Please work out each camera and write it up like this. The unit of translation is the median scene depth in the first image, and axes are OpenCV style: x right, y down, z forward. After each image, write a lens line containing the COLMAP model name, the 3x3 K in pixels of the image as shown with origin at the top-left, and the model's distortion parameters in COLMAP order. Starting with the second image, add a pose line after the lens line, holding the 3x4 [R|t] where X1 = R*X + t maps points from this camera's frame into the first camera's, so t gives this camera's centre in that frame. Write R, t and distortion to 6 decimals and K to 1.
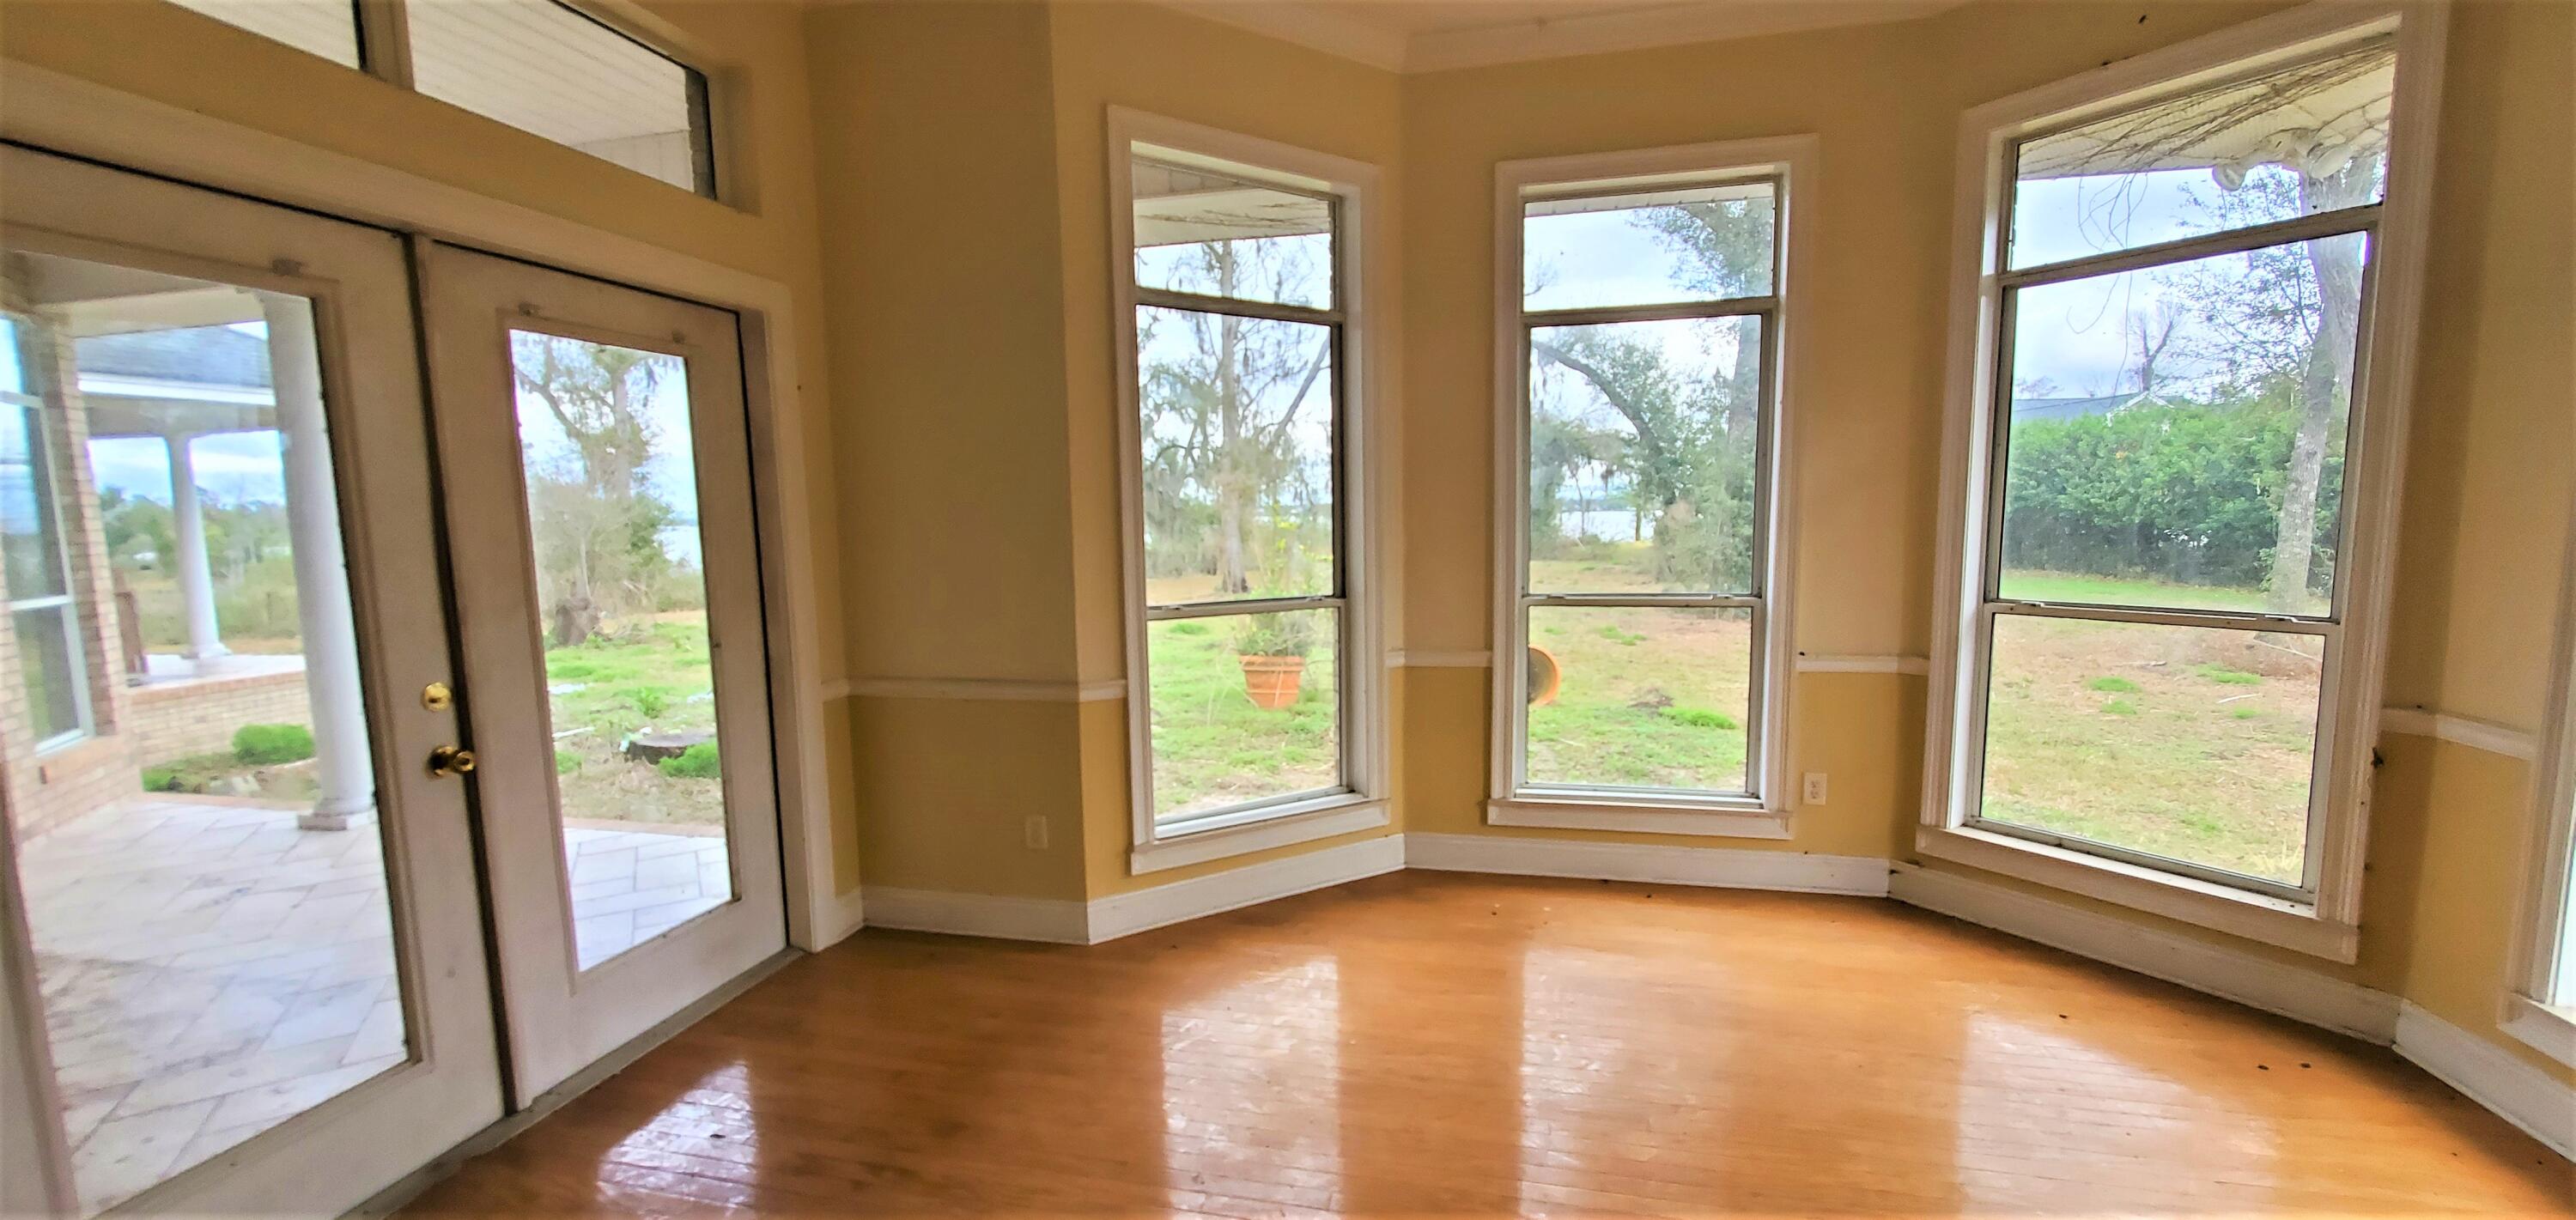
lens RADIAL K [[1024.7, 0, 1284.6], [0, 1024.7, 631.4], [0, 0, 1]] dist [-0.002407, -0.000204]
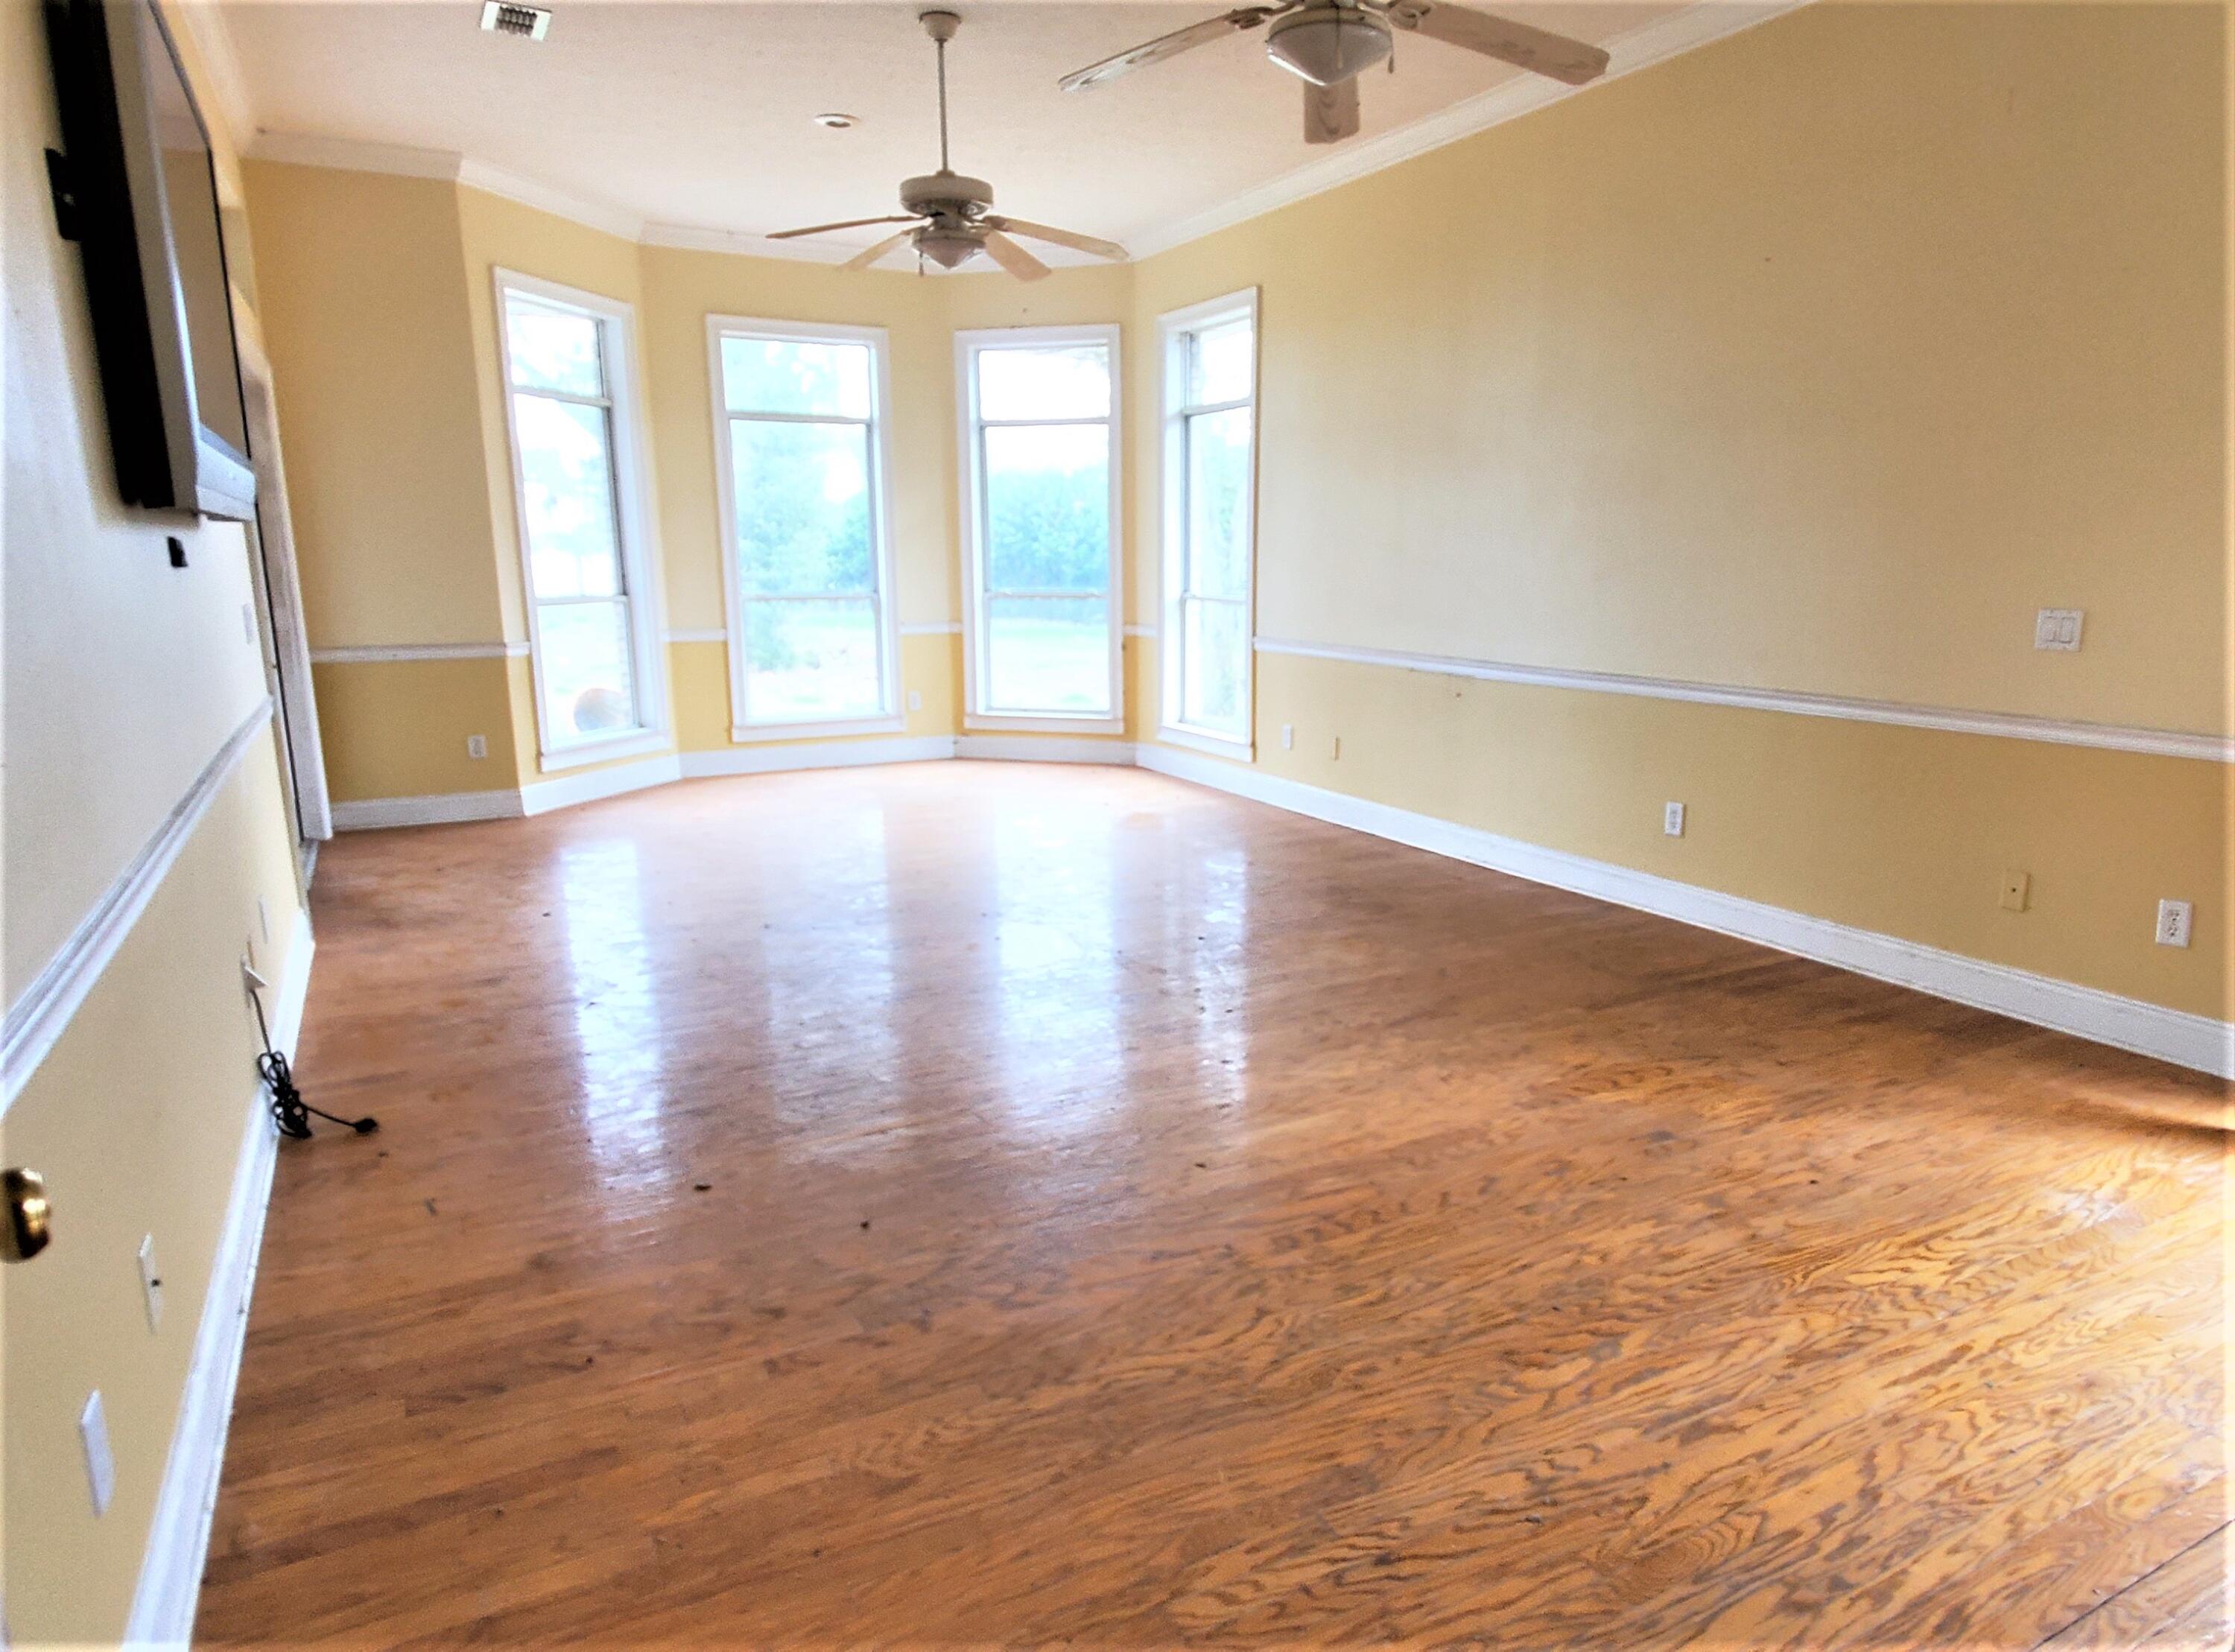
lens RADIAL K [[1353.0, 0, 1125.7], [0, 1353.0, 831.4], [0, 0, 1]] dist [0.042956, 0.000363]
pose [[0.760296, -0.120706, 0.638264, -0.777397], [0.068532, 0.992005, 0.105970, 0.163084], [-0.645952, -0.036828, 0.762489, -1.105398]]
